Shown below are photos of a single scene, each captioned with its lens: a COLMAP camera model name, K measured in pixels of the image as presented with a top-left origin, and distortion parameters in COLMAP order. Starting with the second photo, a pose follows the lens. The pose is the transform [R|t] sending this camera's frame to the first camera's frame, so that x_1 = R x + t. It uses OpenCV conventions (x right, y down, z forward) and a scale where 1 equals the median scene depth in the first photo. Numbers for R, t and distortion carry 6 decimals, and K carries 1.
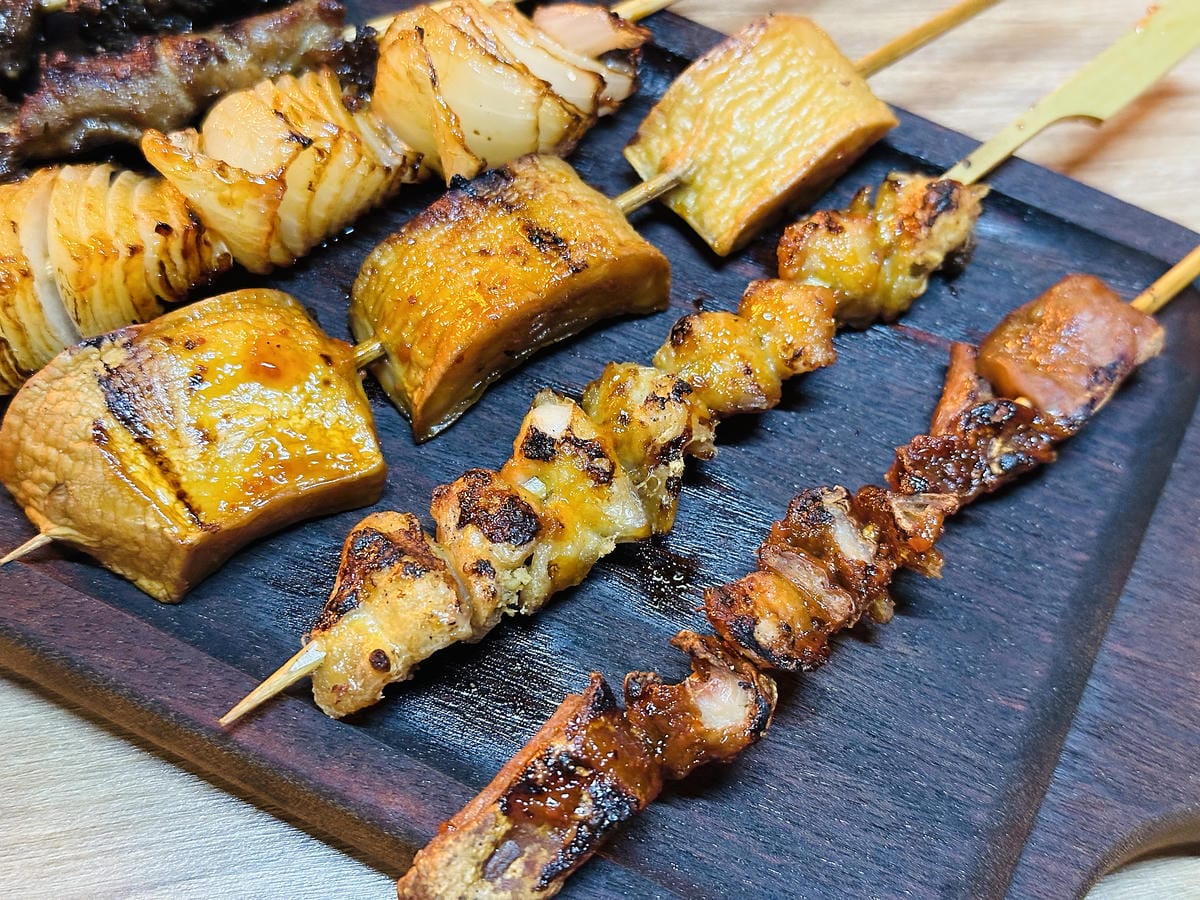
lens RADIAL K [[1751.5, 0, 600.0], [0, 1751.5, 450.0], [0, 0, 1]] dist [0.184508, -0.503174]
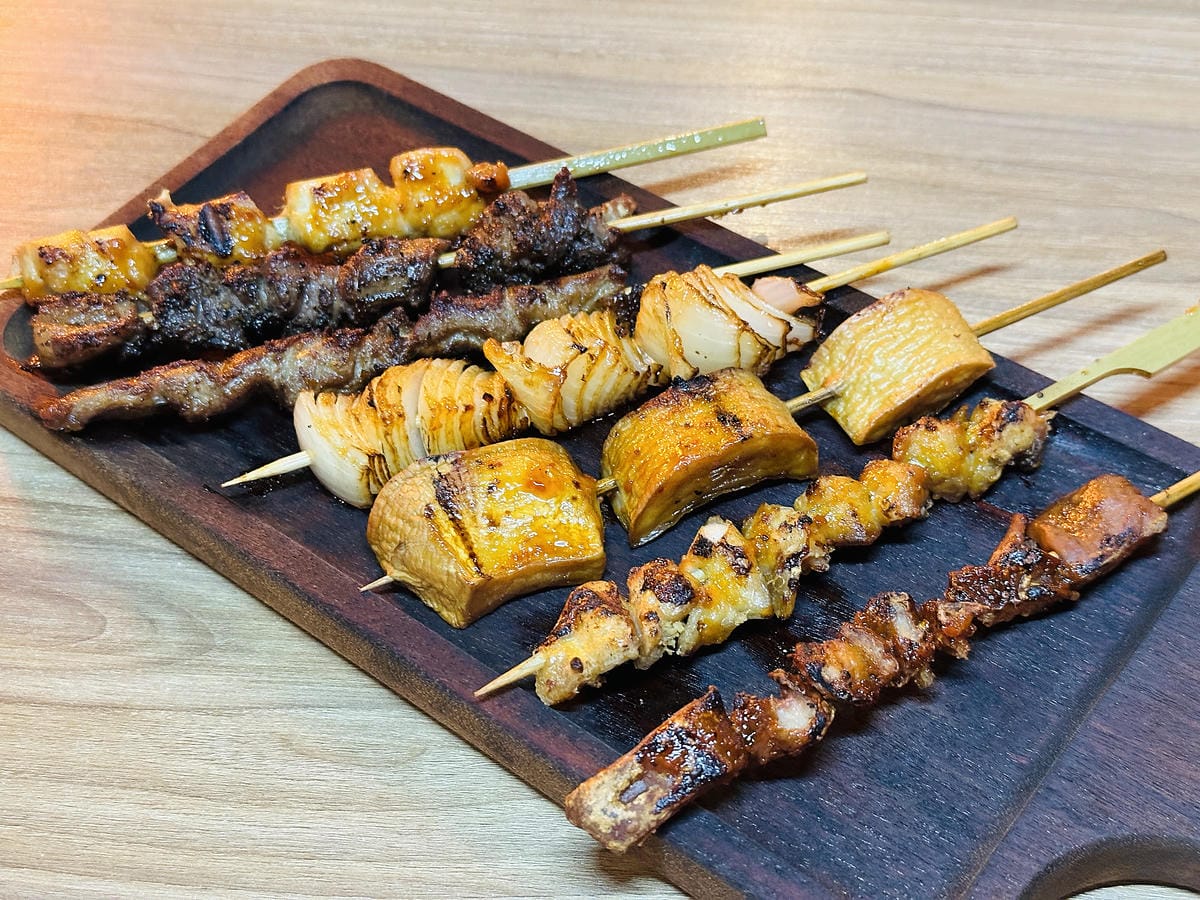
lens RADIAL K [[1751.5, 0, 600.0], [0, 1751.5, 450.0], [0, 0, 1]] dist [0.184508, -0.503174]
pose [[0.968063, 0.067429, -0.241468, 0.226134], [-0.112683, 0.977408, -0.178819, 0.185830], [0.223955, 0.200317, 0.953791, -0.447880]]
